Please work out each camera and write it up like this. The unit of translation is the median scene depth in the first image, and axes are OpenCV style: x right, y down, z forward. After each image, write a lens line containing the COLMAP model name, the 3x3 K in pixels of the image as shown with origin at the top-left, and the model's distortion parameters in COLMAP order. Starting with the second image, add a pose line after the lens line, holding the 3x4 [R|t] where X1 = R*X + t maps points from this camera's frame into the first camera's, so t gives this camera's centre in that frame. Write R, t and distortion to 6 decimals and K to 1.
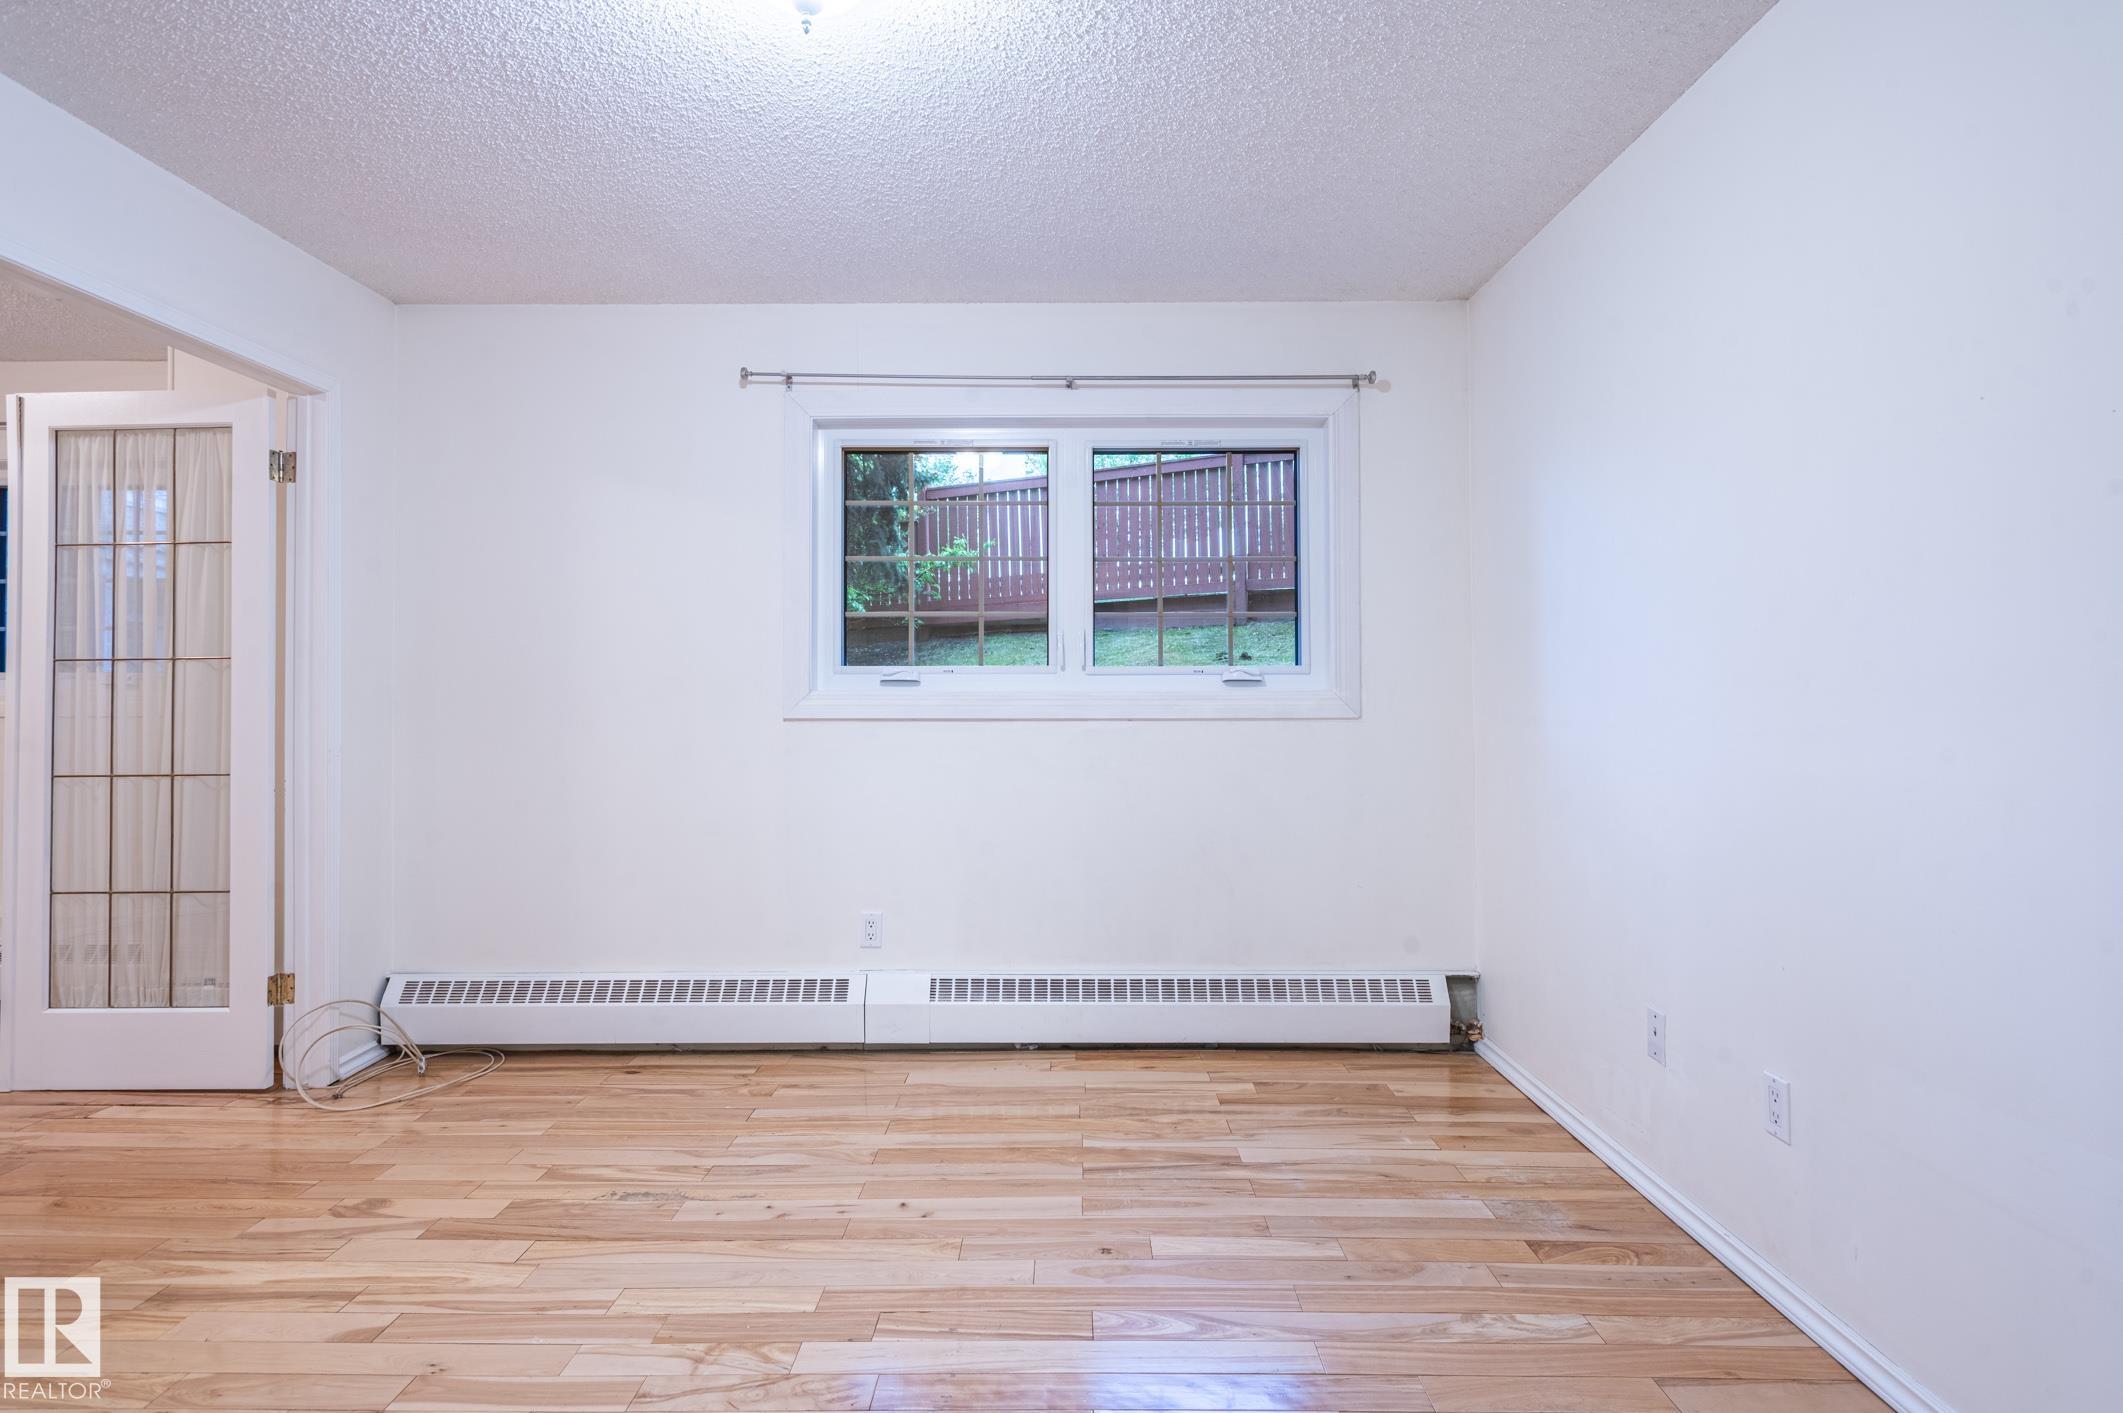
lens RADIAL K [[1185.8, 0, 1402.7], [0, 1185.8, 661.1], [0, 0, 1]] dist [0.002325, -0.002025]
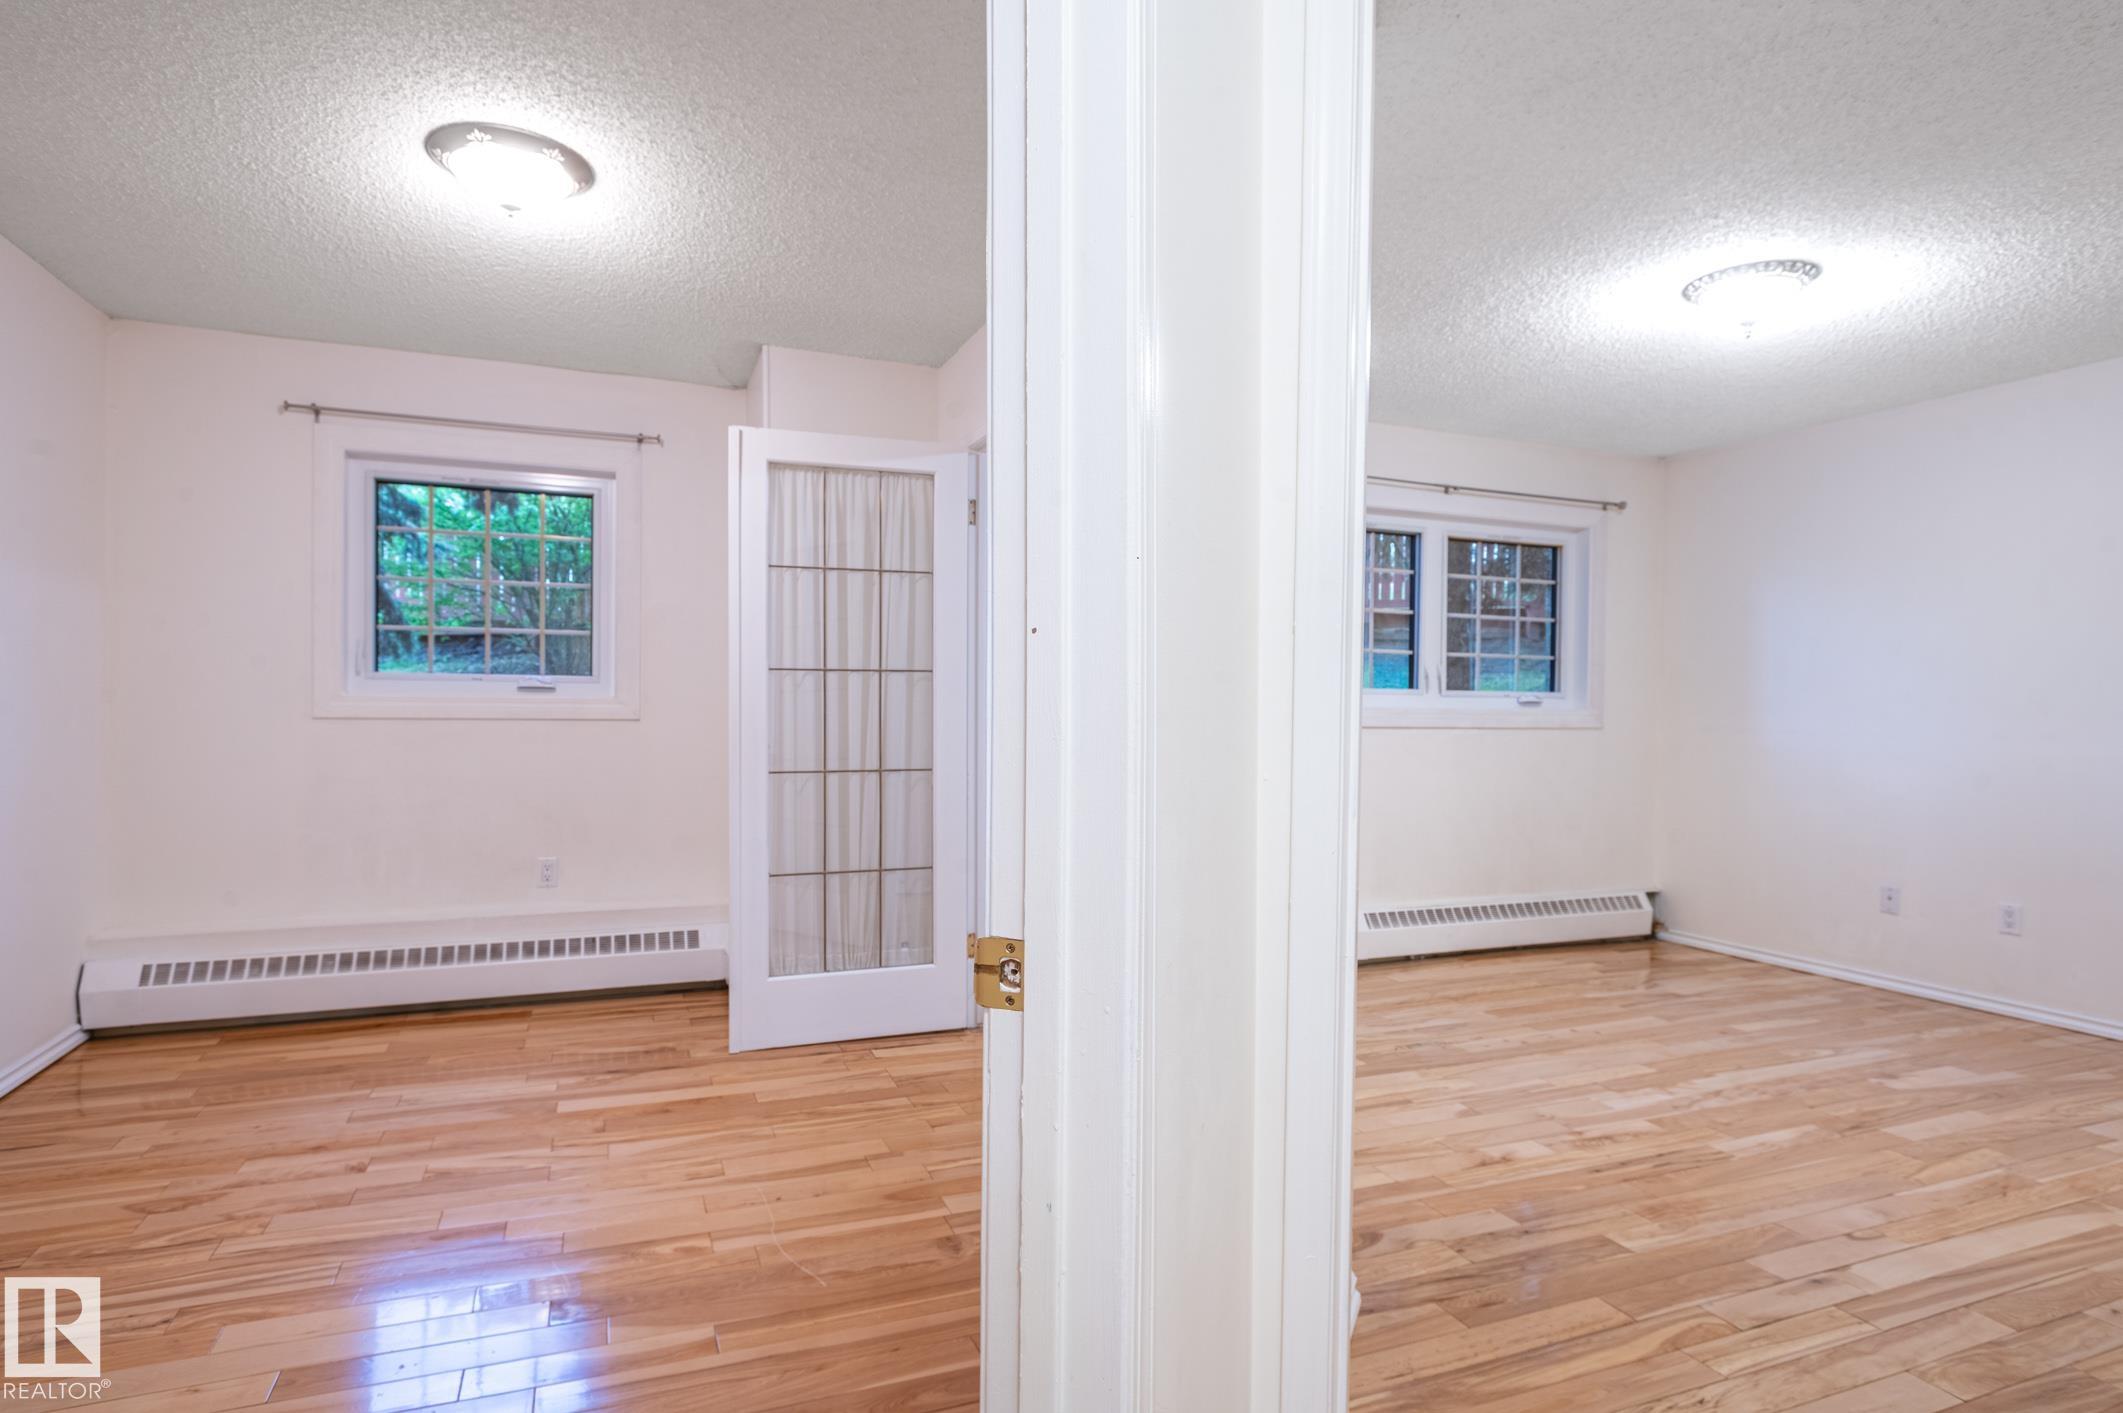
lens RADIAL K [[1179.1, 0, 1163.1], [0, 1179.1, 714.0], [0, 0, 1]] dist [-0.006352, 0.000457]
pose [[0.915099, 0.010807, 0.403085, -1.259453], [-0.024064, 0.999323, 0.027838, 0.001614], [-0.402511, -0.035175, 0.914739, -0.170198]]
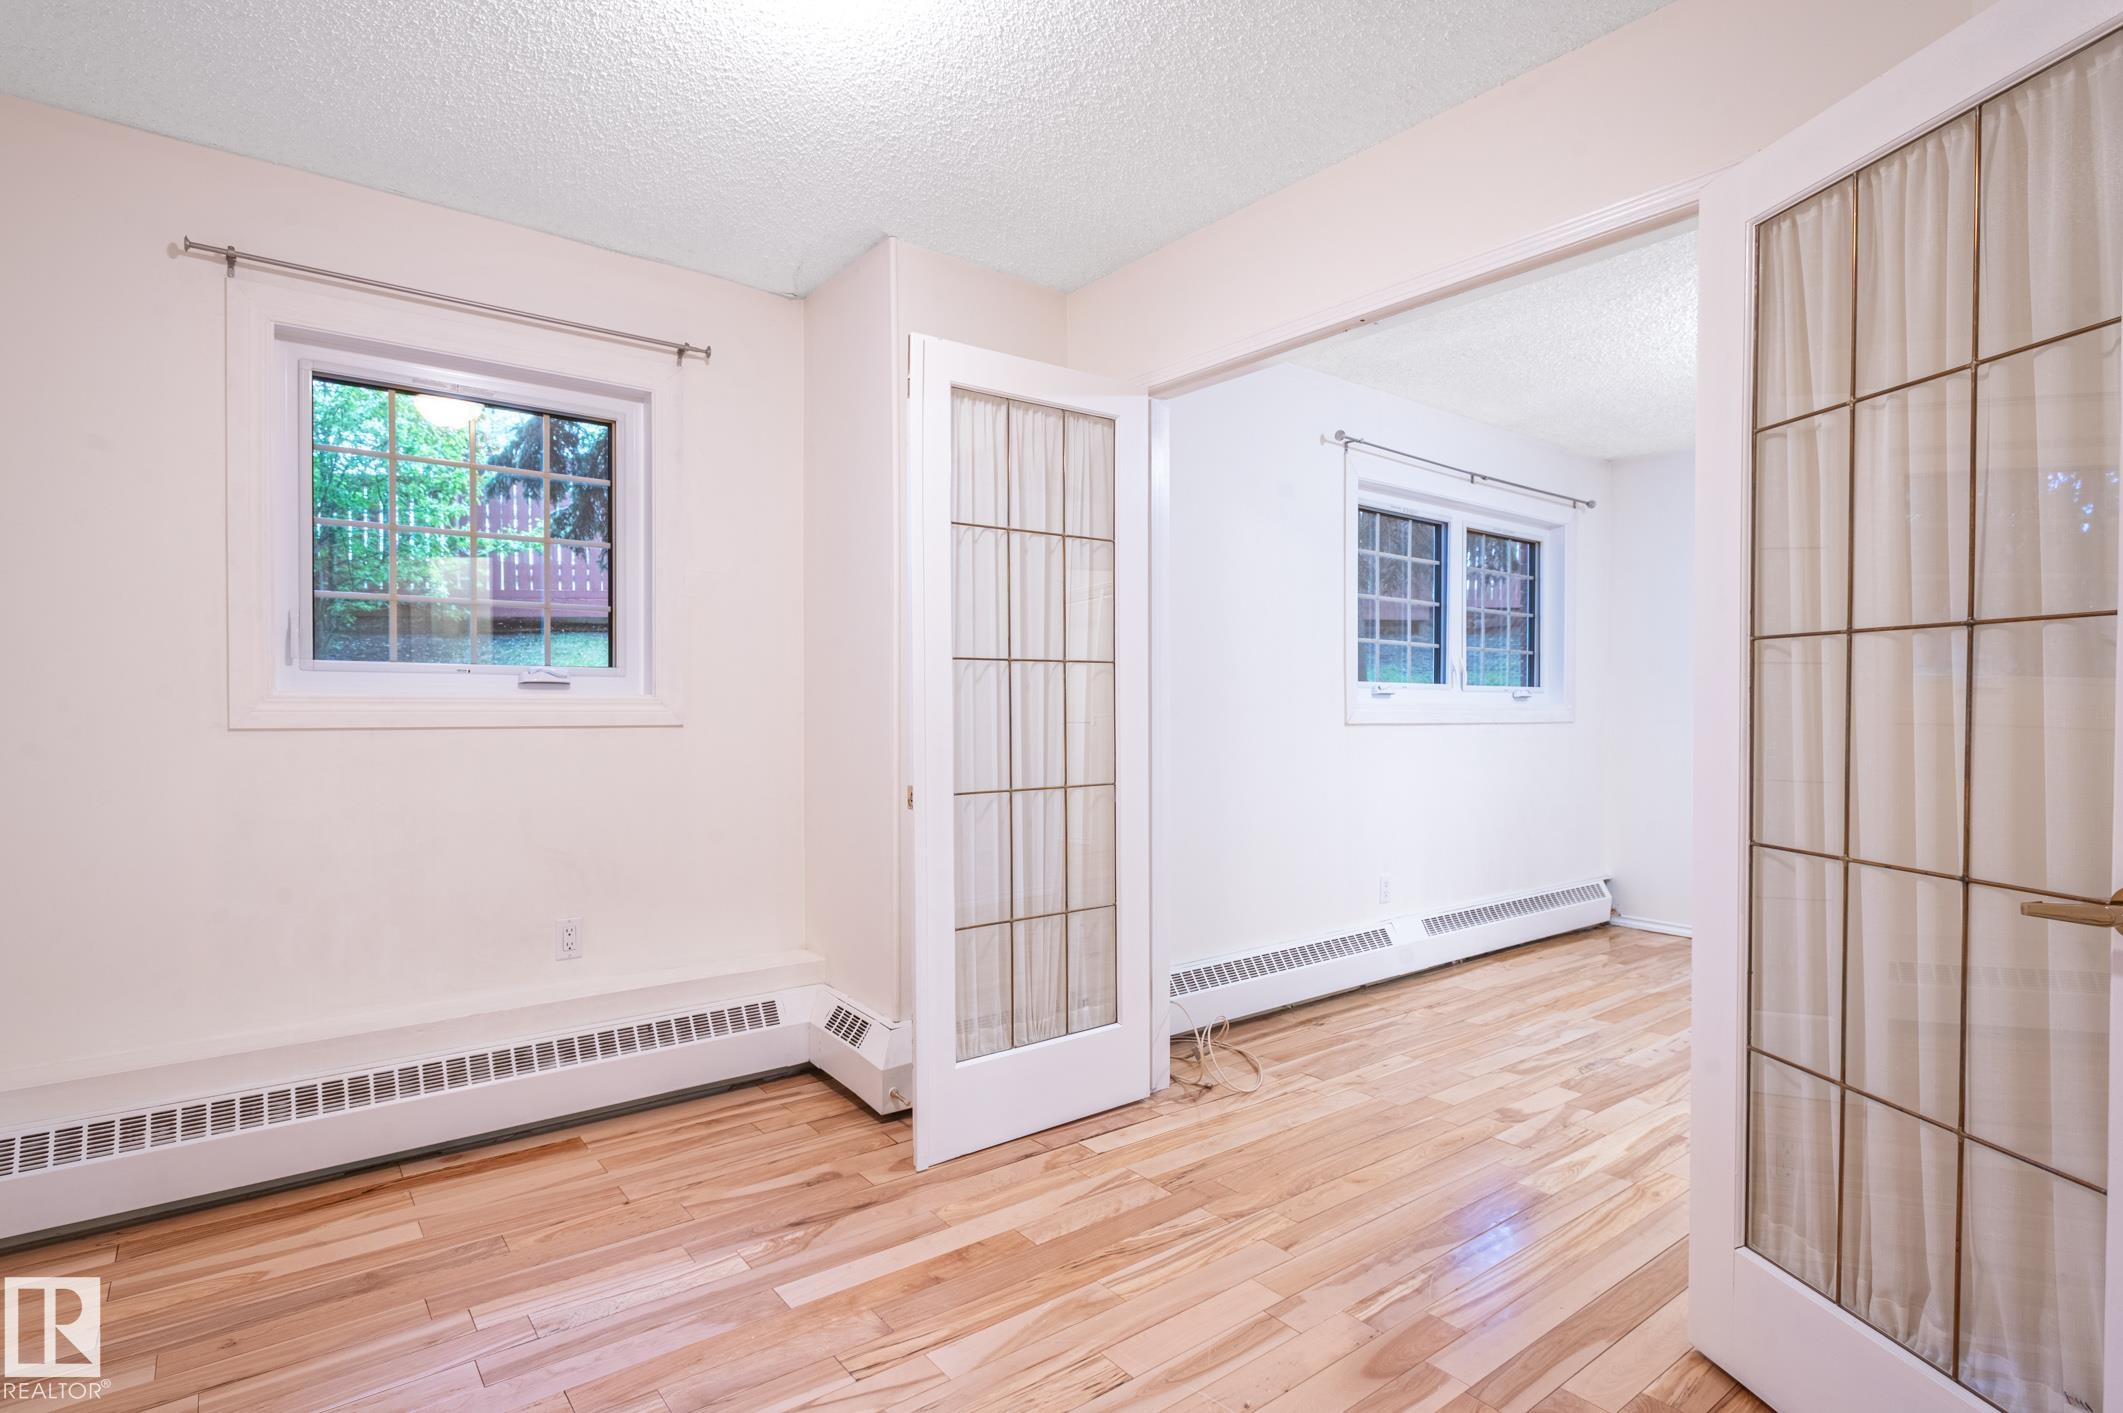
lens RADIAL K [[1101.9, 0, 1061.5], [0, 1101.9, 706.5], [0, 0, 1]] dist [-0.003182, -0.002063]
pose [[0.770357, 0.005474, 0.637589, -1.598032], [-0.024857, 0.999461, 0.021453, 0.015056], [-0.637128, -0.032375, 0.770078, 0.342482]]
